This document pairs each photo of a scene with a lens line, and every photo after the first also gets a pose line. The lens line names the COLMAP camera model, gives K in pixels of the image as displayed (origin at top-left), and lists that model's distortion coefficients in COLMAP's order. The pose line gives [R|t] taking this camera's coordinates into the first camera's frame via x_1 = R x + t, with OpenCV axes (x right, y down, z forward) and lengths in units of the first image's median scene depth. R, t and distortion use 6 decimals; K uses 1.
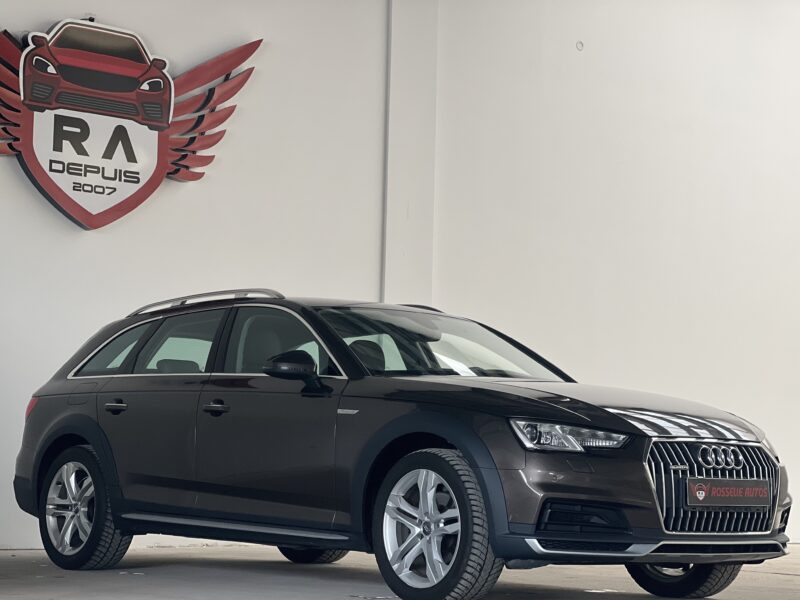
lens RADIAL K [[1797.9, 0, 400.0], [0, 1797.9, 300.0], [0, 0, 1]] dist [0.182144, 0.154669]
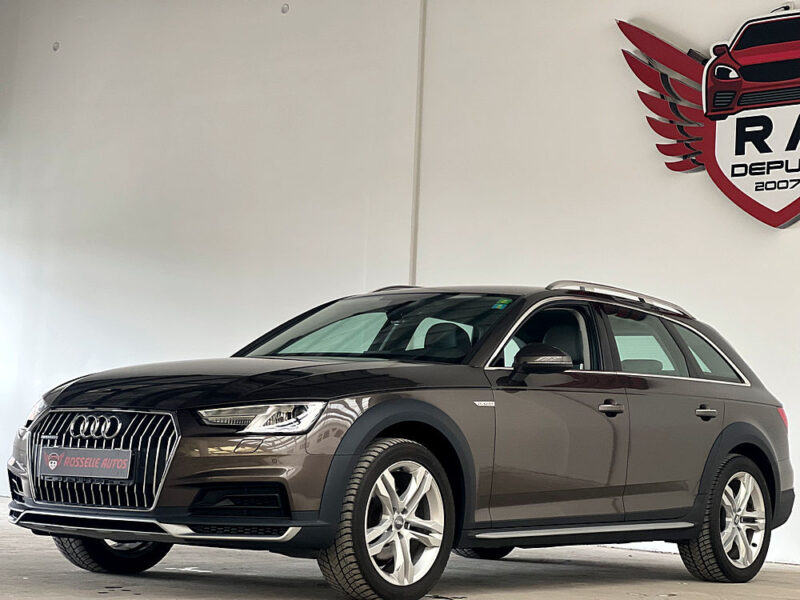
lens RADIAL K [[1797.9, 0, 400.0], [0, 1797.9, 300.0], [0, 0, 1]] dist [0.182144, 0.154669]
pose [[0.175052, -0.099365, -0.979532, 0.732285], [0.056205, 0.994280, -0.090816, 0.074929], [0.982954, -0.039157, 0.179636, 0.639267]]
